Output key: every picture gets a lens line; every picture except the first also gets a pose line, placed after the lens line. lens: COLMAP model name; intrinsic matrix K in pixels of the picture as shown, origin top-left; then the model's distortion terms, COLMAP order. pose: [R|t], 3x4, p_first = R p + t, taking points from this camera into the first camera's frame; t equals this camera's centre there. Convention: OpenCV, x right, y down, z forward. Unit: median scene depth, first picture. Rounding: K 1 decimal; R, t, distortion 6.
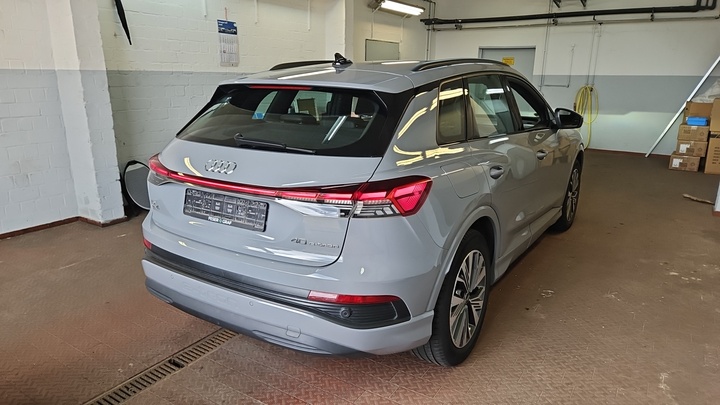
lens RADIAL K [[470.5, 0, 360.0], [0, 470.5, 202.5], [0, 0, 1]] dist [-0.002255, -0.003001]
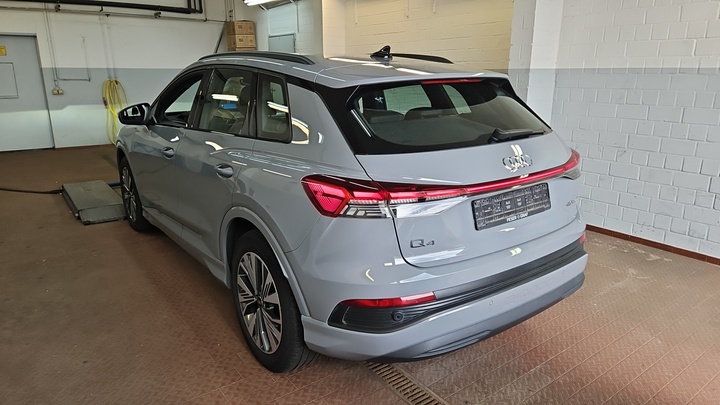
lens RADIAL K [[470.5, 0, 360.0], [0, 470.5, 202.5], [0, 0, 1]] dist [-0.002255, -0.003001]
pose [[0.365257, -0.255160, 0.895255, -0.293815], [0.242091, 0.954648, 0.173316, -0.054850], [-0.898876, 0.153429, 0.410464, 0.201205]]
